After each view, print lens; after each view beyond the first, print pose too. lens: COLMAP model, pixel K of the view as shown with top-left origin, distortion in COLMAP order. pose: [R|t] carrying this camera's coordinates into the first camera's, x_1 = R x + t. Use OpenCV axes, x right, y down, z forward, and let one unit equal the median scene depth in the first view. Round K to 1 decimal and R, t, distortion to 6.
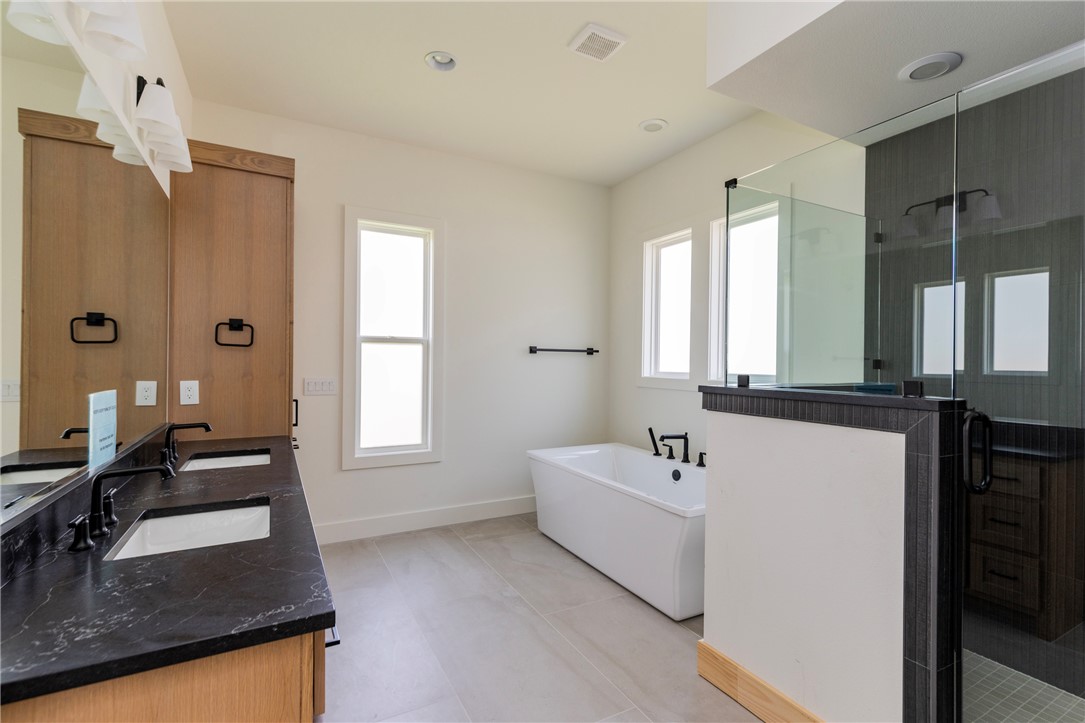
lens RADIAL K [[503.1, 0, 549.8], [0, 503.1, 363.7], [0, 0, 1]] dist [0.004774, 0.001458]
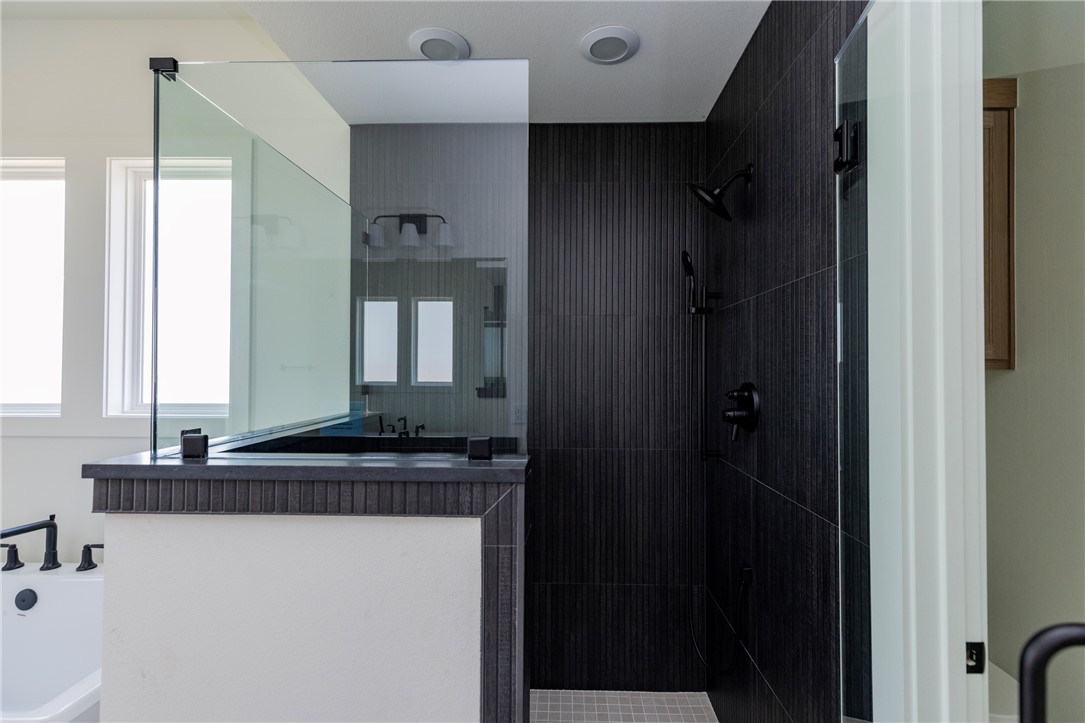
lens RADIAL K [[503.1, 0, 549.8], [0, 503.1, 363.7], [0, 0, 1]] dist [0.004774, 0.001458]
pose [[0.509676, 0.002971, 0.860361, 0.090172], [0.006353, 0.999954, -0.007216, -0.034922], [-0.860343, 0.009144, 0.509634, 0.310760]]
